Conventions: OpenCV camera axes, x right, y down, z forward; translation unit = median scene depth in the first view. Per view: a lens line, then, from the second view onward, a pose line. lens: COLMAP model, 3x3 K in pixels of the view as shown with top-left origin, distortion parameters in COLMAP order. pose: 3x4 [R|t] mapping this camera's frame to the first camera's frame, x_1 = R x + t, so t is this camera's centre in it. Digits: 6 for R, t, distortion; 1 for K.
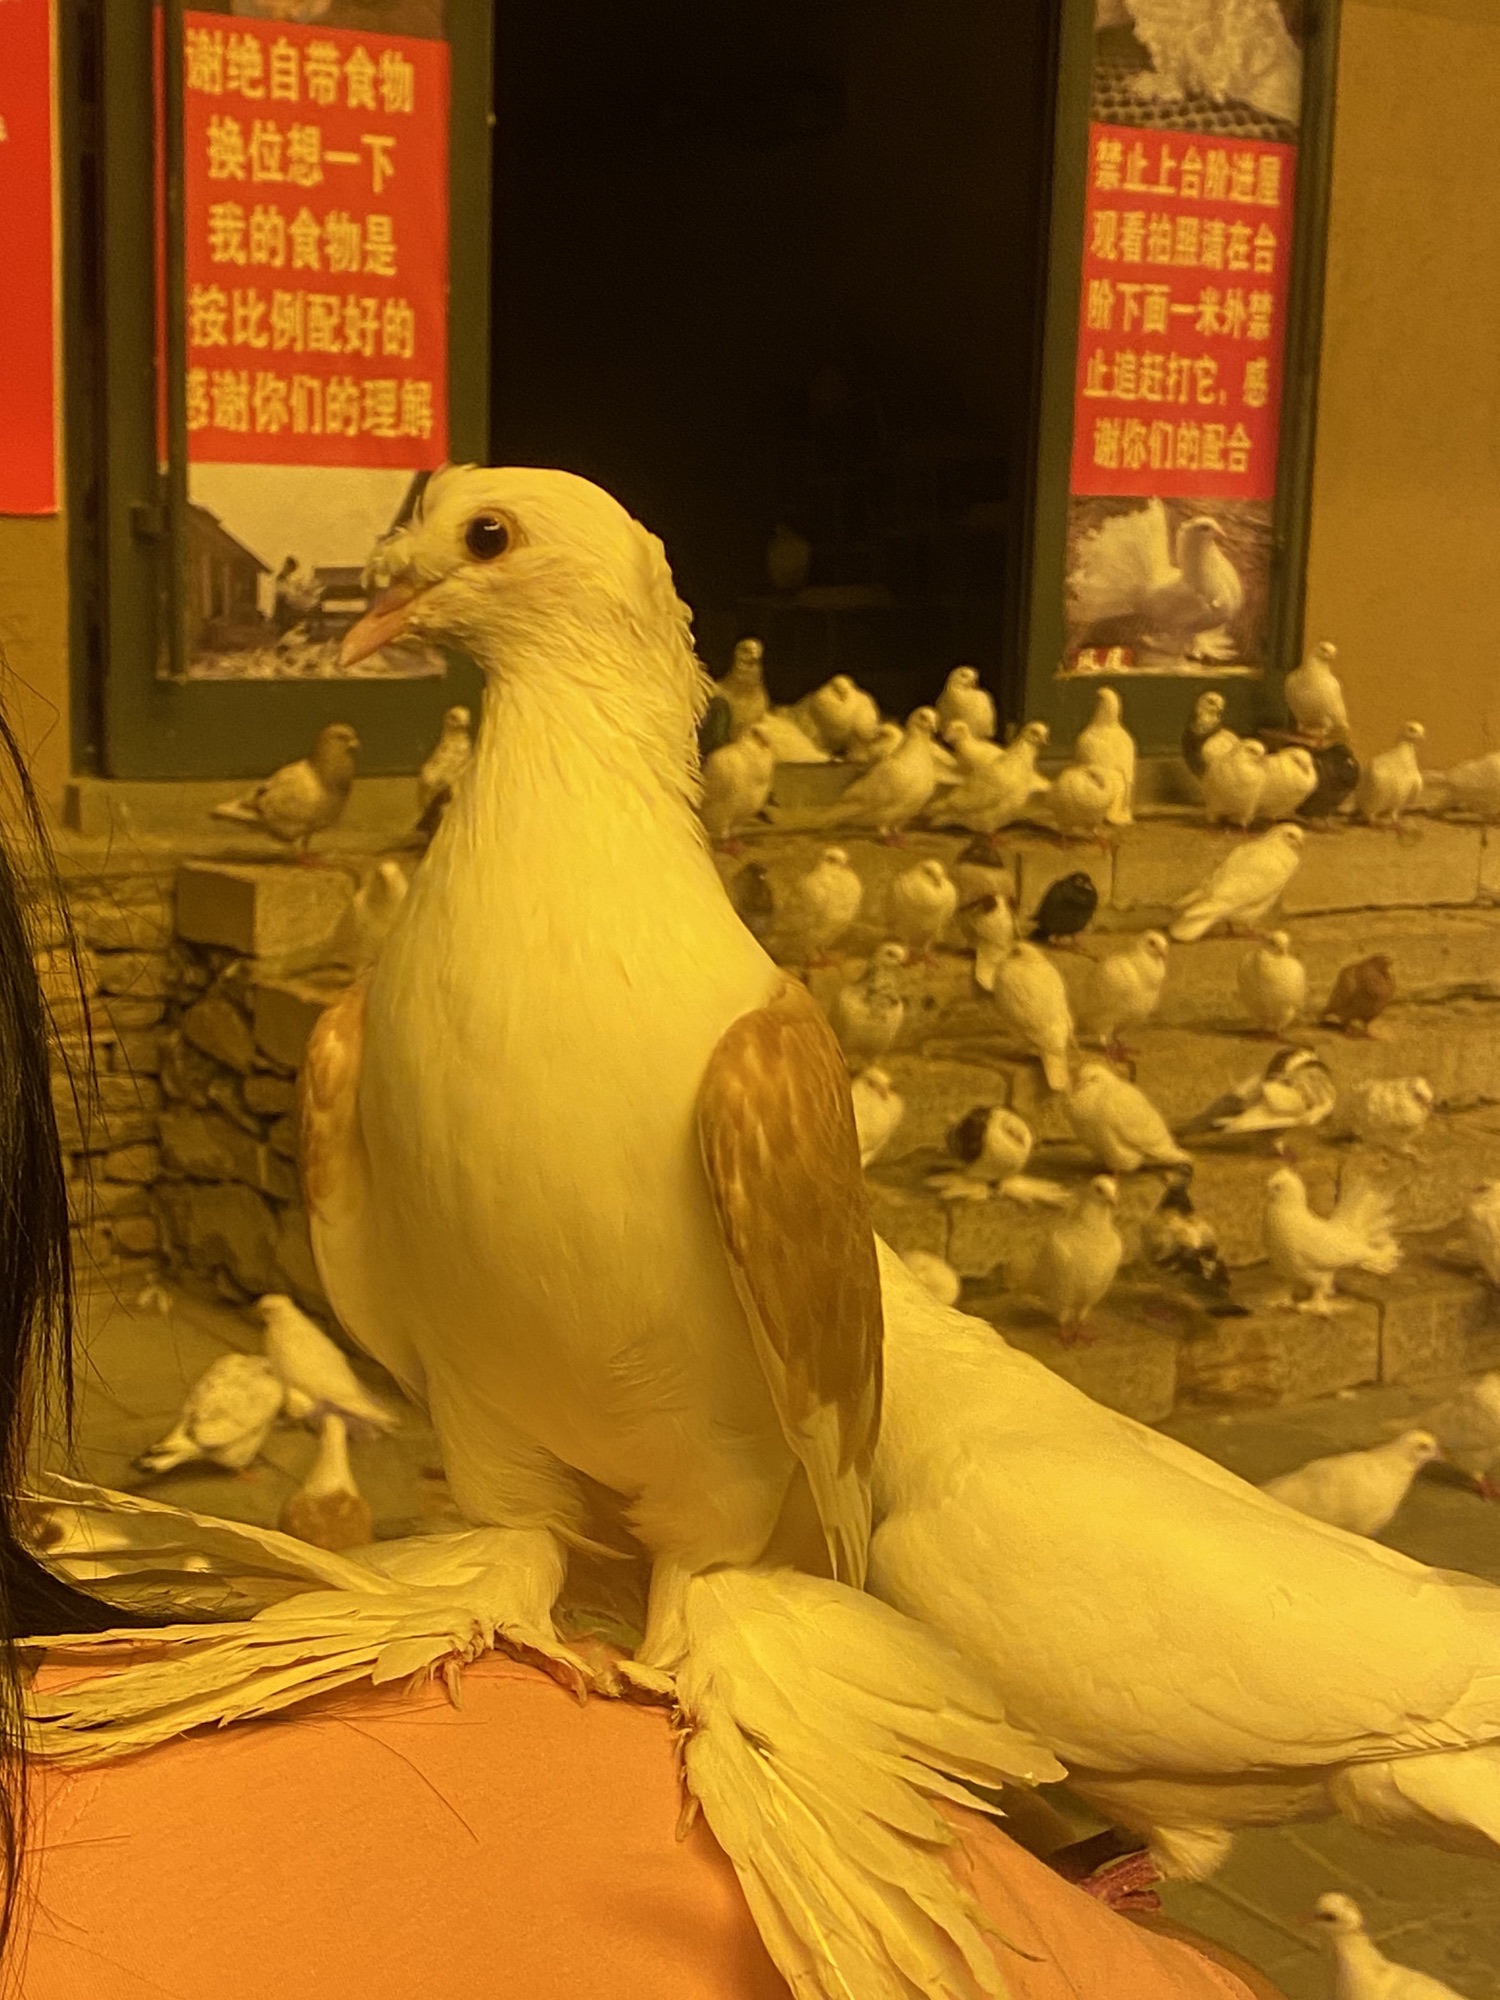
lens RADIAL K [[2977.0, 0, 744.3], [0, 2977.0, 998.8], [0, 0, 1]] dist [0.077612, 0.000000]
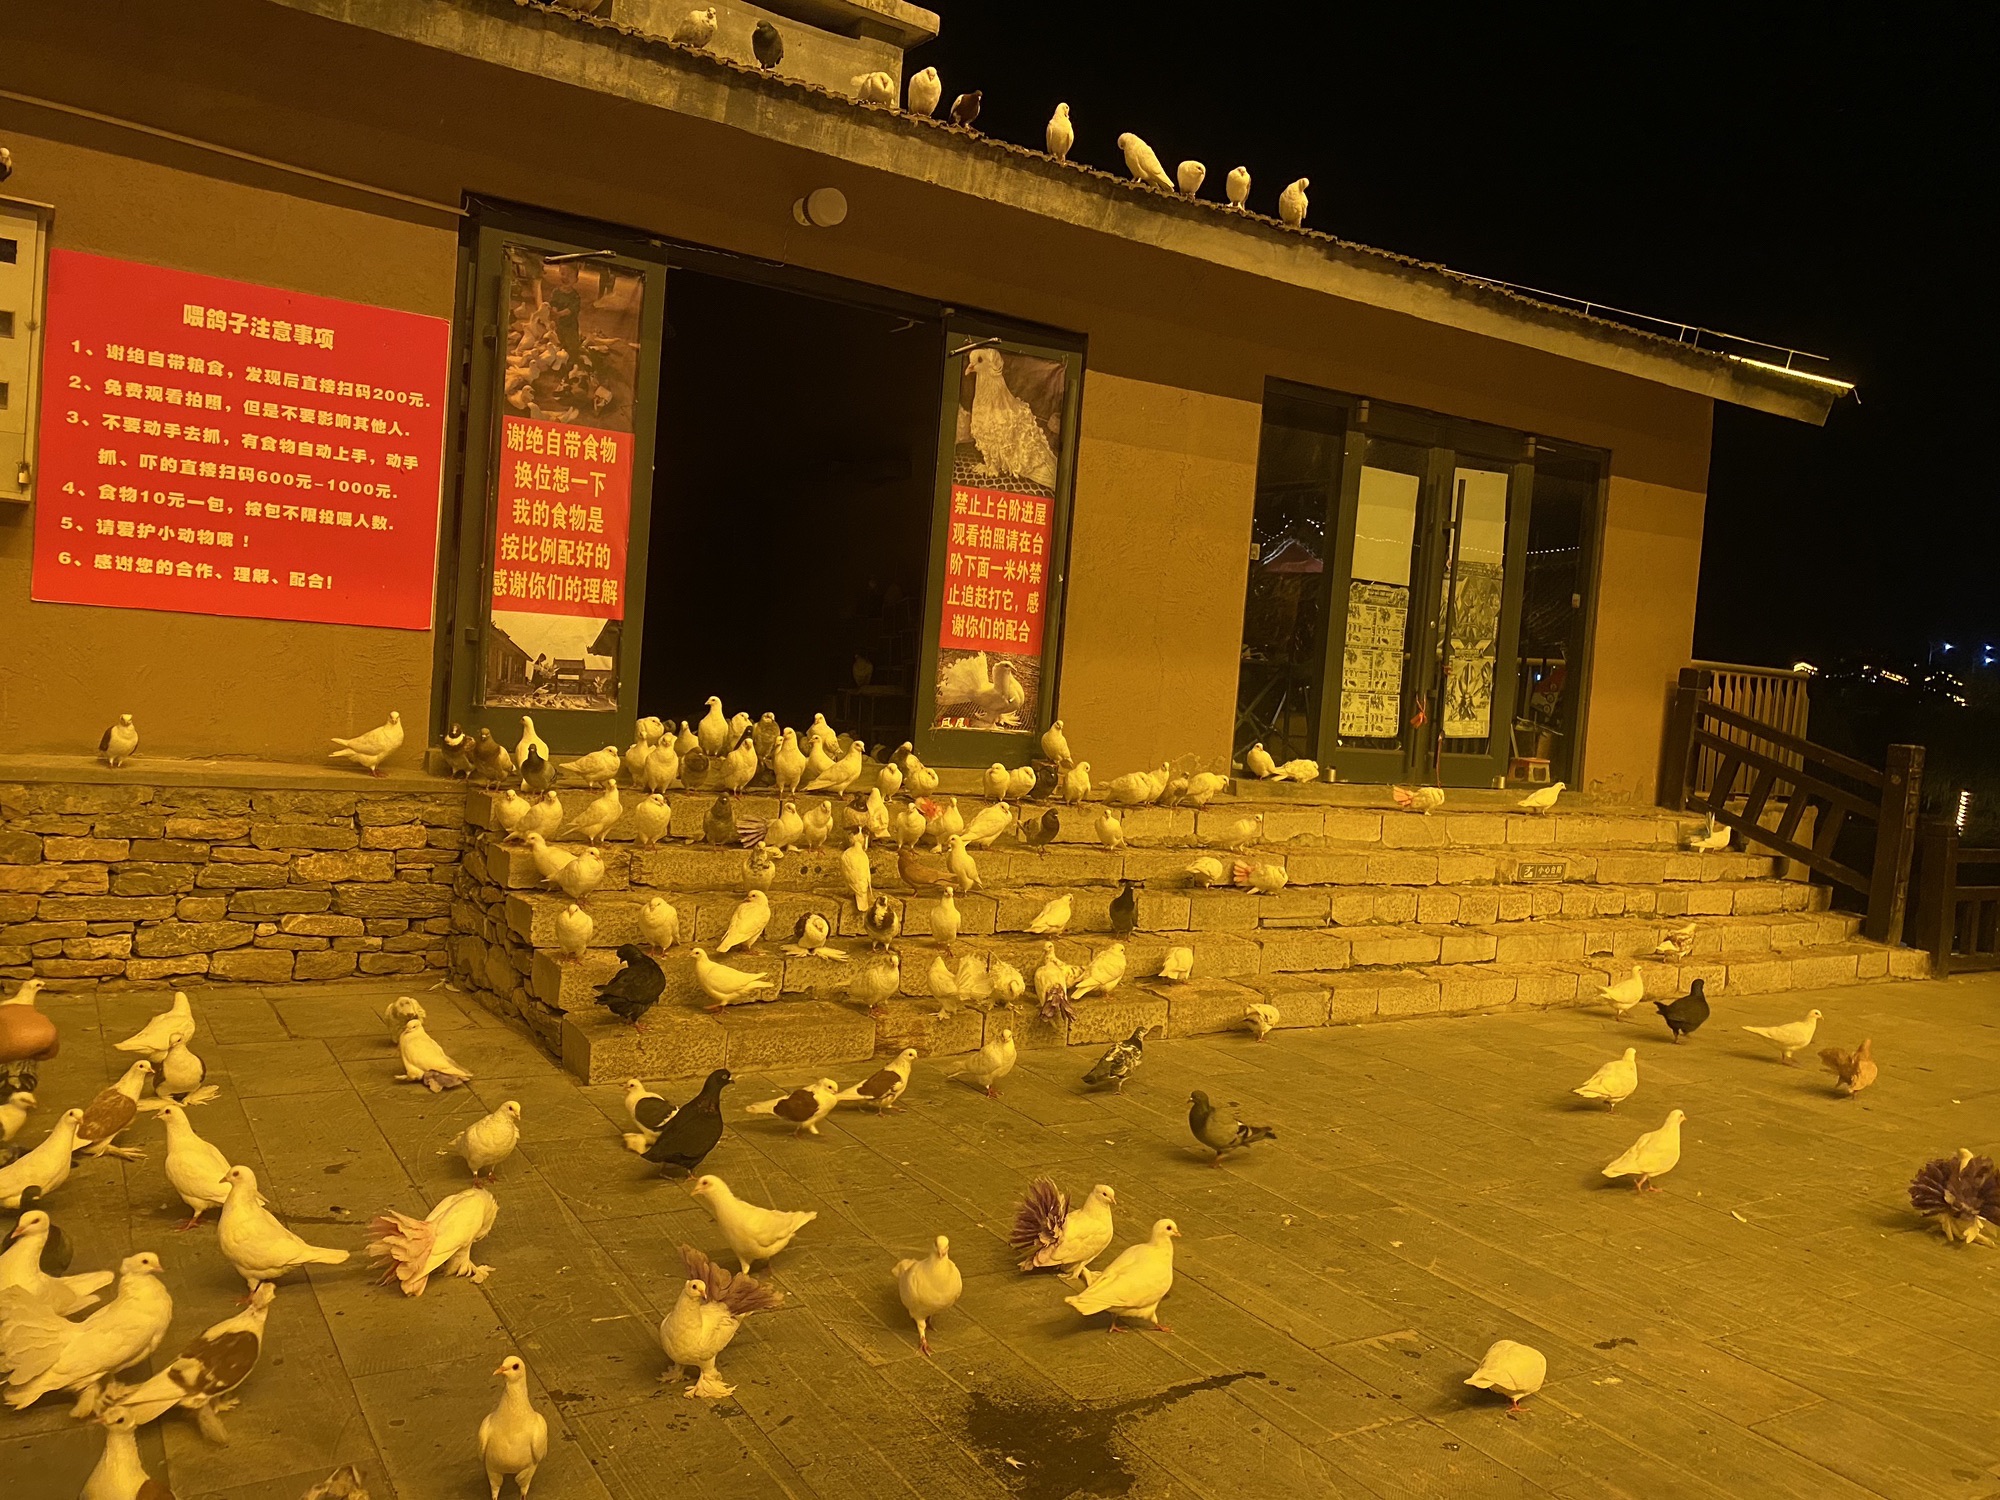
lens RADIAL K [[1520.5, 0, 1014.5], [0, 1520.5, 742.3], [0, 0, 1]] dist [0.086516, -0.004404]
pose [[0.998597, 0.052948, 0.000935, 0.197258], [-0.052562, 0.993156, -0.104298, 0.017094], [-0.006451, 0.104103, 0.994546, -0.125252]]
